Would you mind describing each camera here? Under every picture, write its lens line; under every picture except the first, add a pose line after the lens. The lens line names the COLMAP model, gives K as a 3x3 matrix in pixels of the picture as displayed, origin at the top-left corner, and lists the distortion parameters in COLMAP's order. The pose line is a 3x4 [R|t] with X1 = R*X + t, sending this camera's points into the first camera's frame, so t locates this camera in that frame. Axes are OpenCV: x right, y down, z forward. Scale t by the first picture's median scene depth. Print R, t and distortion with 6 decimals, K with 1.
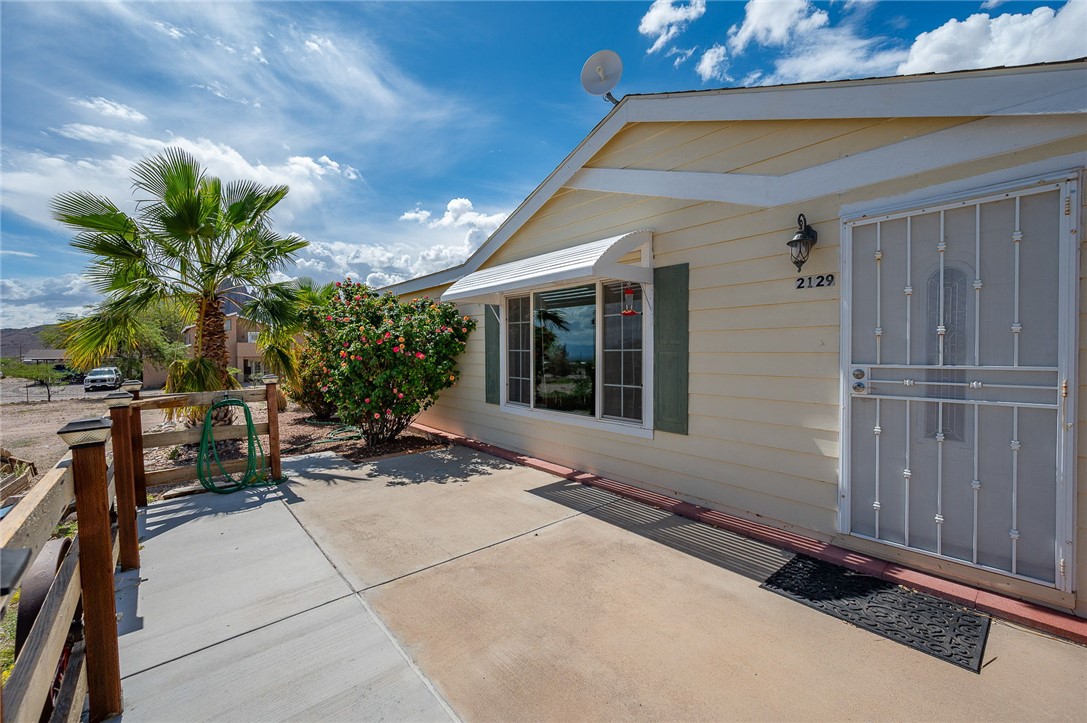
lens RADIAL K [[439.3, 0, 546.3], [0, 439.3, 344.7], [0, 0, 1]] dist [-0.000141, -0.000012]
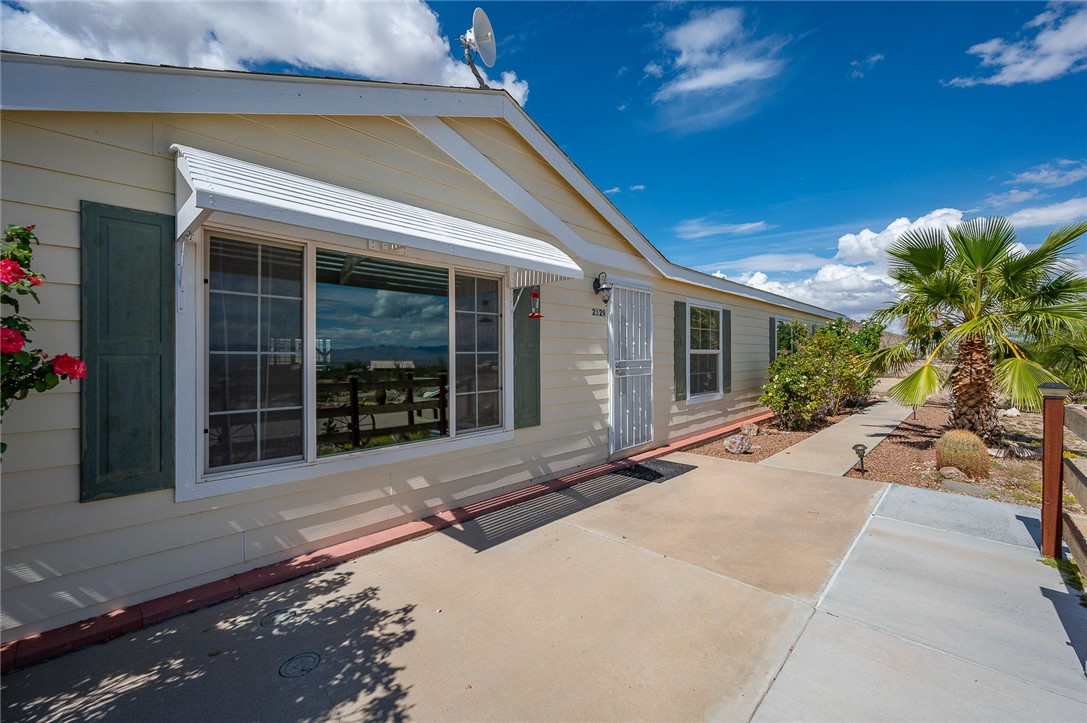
lens RADIAL K [[443.8, 0, 548.8], [0, 443.8, 361.7], [0, 0, 1]] dist [0.000604, 0.000077]
pose [[-0.099930, 0.017528, 0.994840, -0.725250], [0.020168, 0.999675, -0.015588, 0.046869], [-0.994790, 0.018506, -0.100251, 0.920643]]
